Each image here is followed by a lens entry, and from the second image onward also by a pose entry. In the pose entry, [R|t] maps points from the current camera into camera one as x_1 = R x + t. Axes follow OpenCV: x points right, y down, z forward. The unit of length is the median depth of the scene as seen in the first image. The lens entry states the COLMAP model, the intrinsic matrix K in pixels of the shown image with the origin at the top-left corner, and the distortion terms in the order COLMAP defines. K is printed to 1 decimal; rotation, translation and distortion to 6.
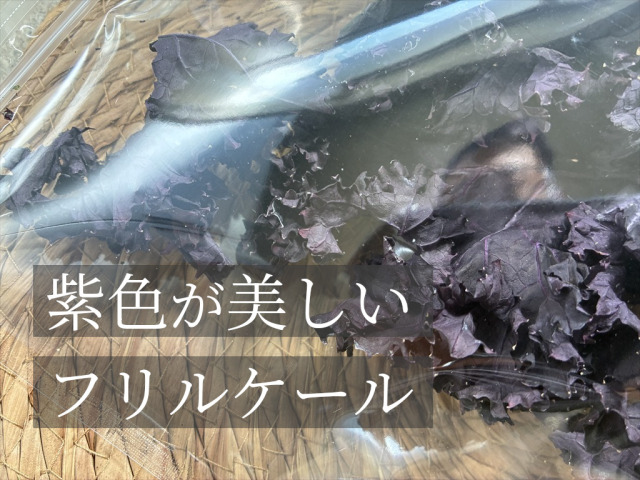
lens RADIAL K [[494.4, 0, 320.0], [0, 494.4, 240.0], [0, 0, 1]] dist [0.021948, -0.060740]
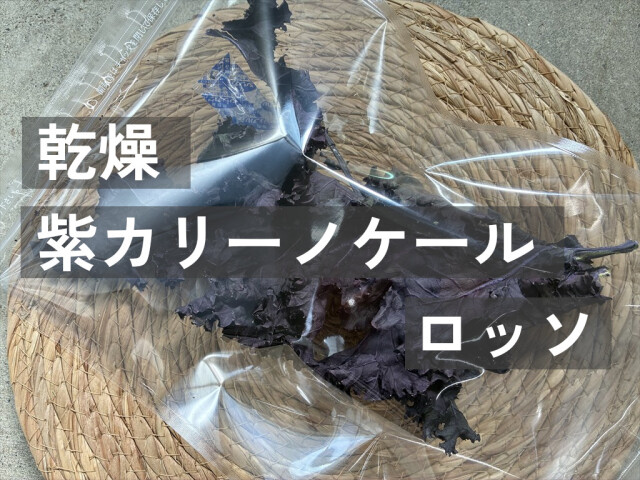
lens RADIAL K [[474.6, 0, 320.0], [0, 474.6, 240.0], [0, 0, 1]] dist [0.004839, -0.000863]
pose [[0.992757, -0.034839, -0.114981, 0.805199], [0.042520, 0.996976, 0.065042, -0.231847], [0.112368, -0.069459, 0.991236, -0.882961]]
